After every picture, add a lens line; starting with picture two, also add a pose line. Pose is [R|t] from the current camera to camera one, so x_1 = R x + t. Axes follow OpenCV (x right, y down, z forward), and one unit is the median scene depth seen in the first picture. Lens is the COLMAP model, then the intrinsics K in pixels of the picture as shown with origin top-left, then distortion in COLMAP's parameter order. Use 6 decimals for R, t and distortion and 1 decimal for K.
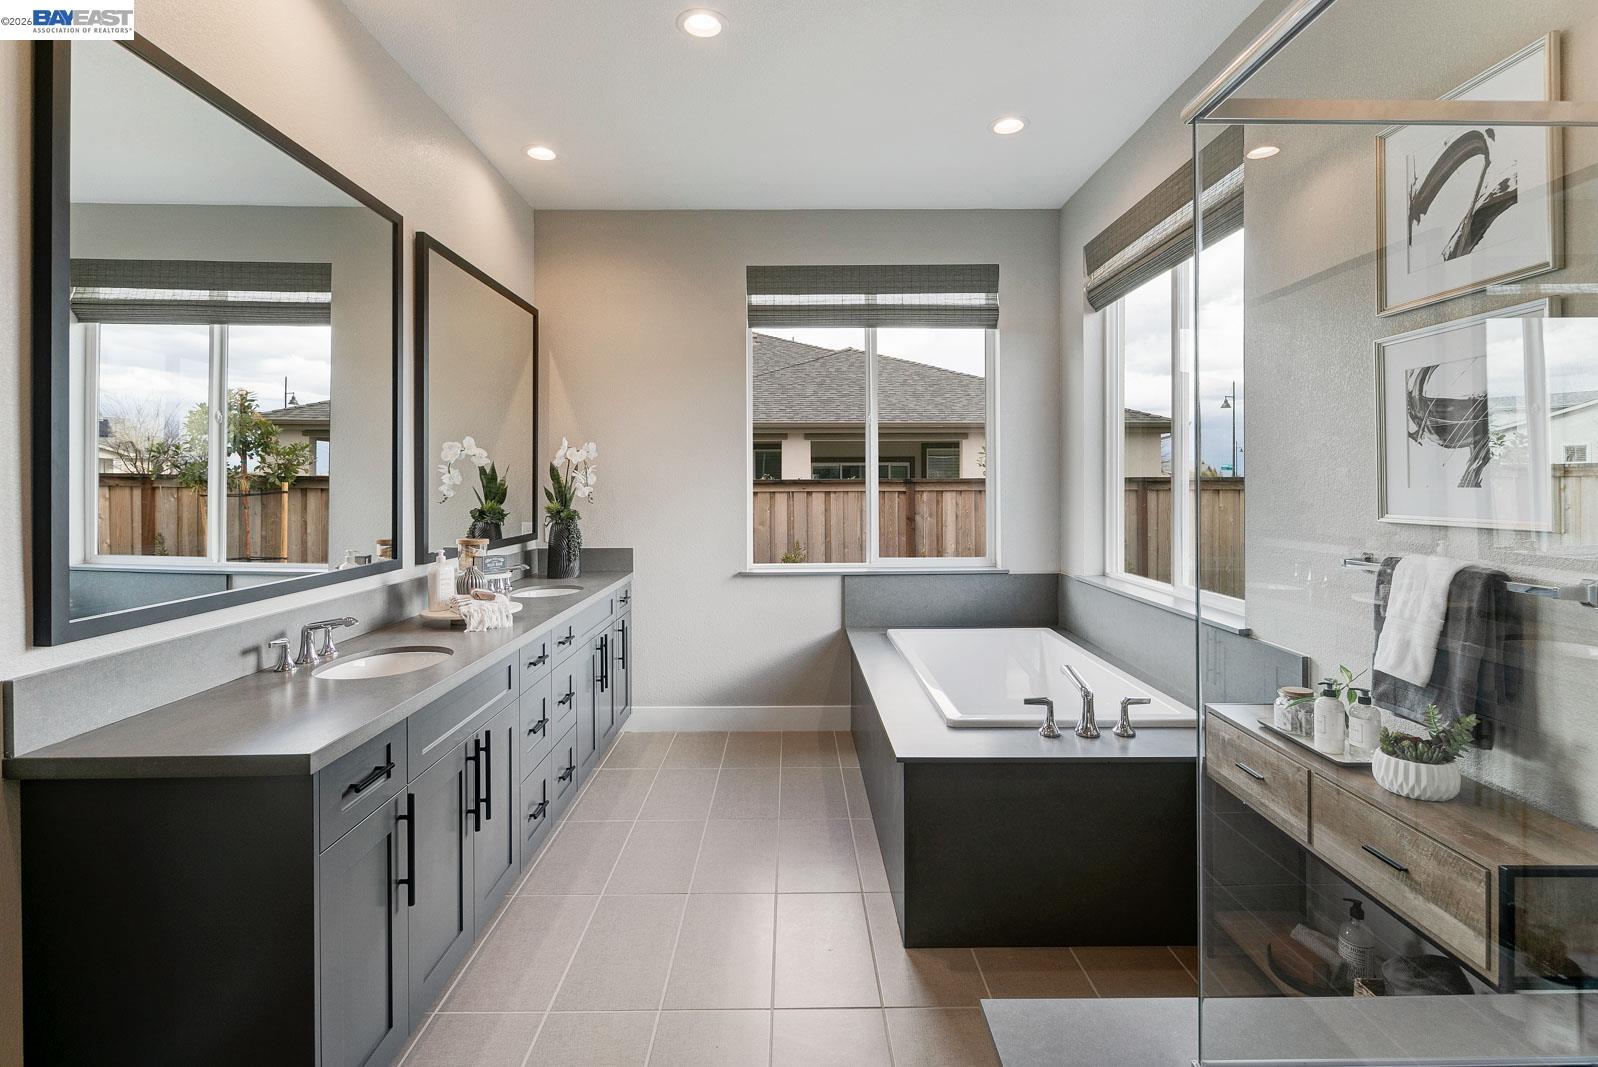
lens RADIAL K [[795.1, 0, 799.9], [0, 795.1, 479.6], [0, 0, 1]] dist [-0.000002, -0.000489]
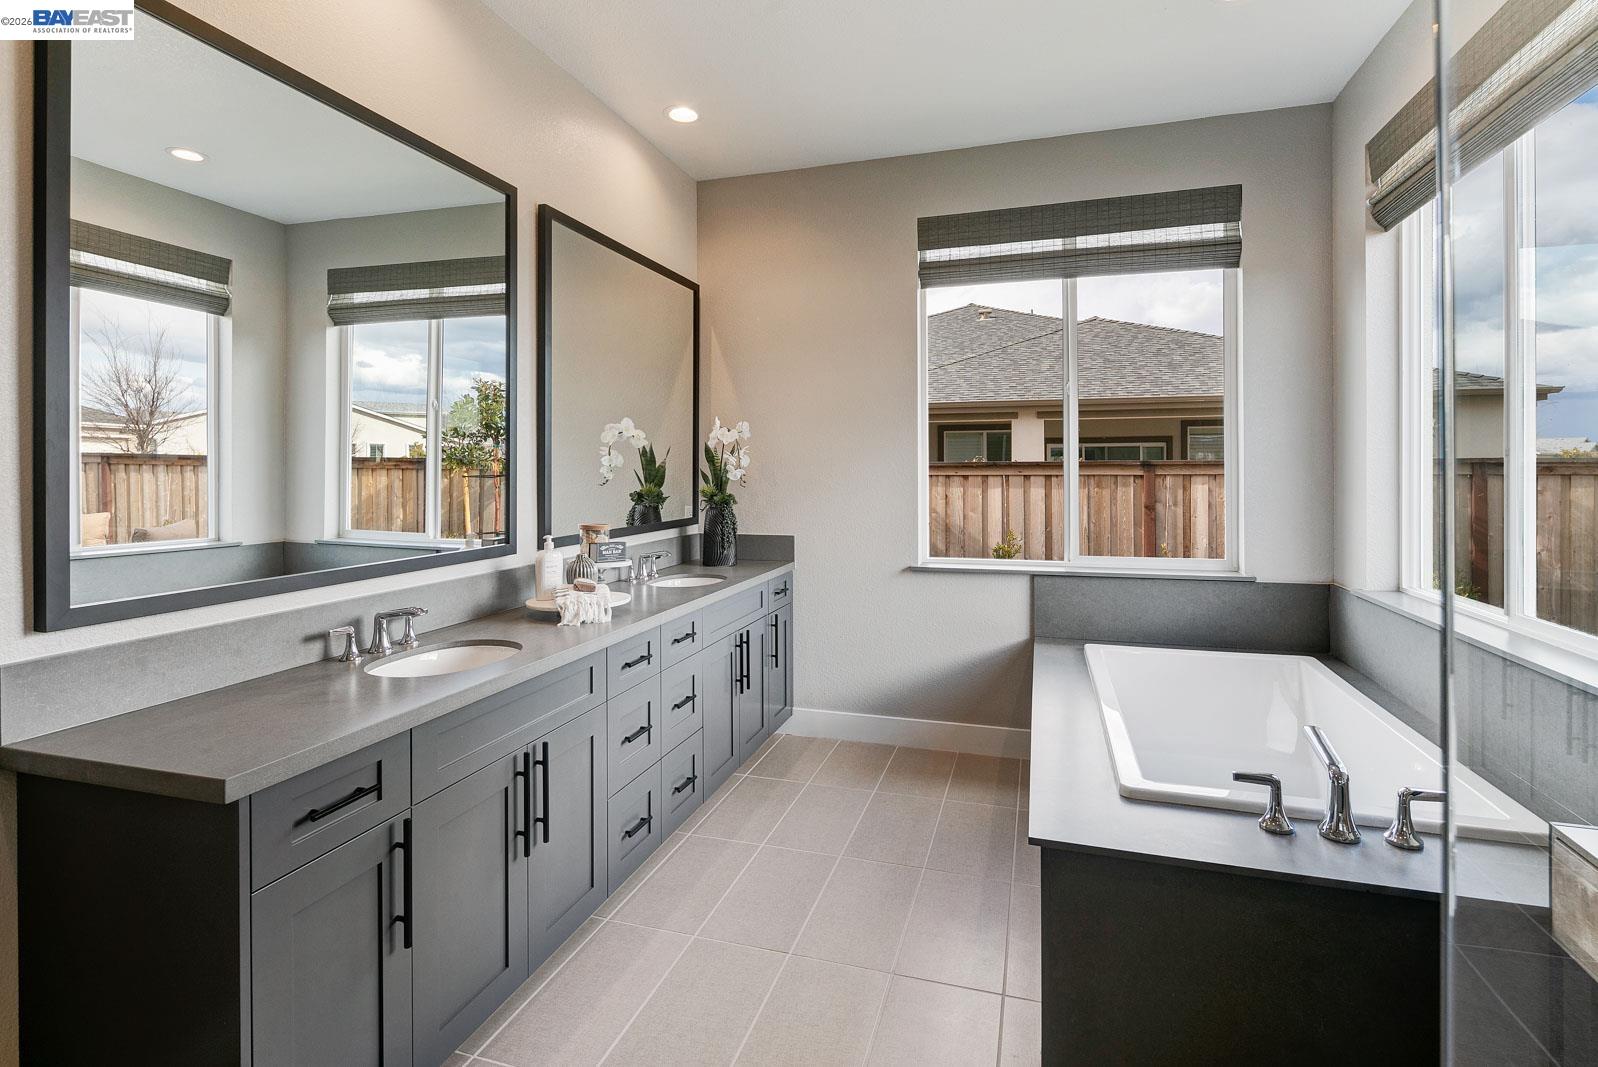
lens RADIAL K [[794.4, 0, 793.2], [0, 794.4, 466.7], [0, 0, 1]] dist [0.001094, -0.000582]
pose [[0.950280, 0.000325, -0.311396, 0.079956], [0.001244, 0.999988, 0.004839, 0.001611], [0.311394, -0.004986, 0.950268, 0.130865]]
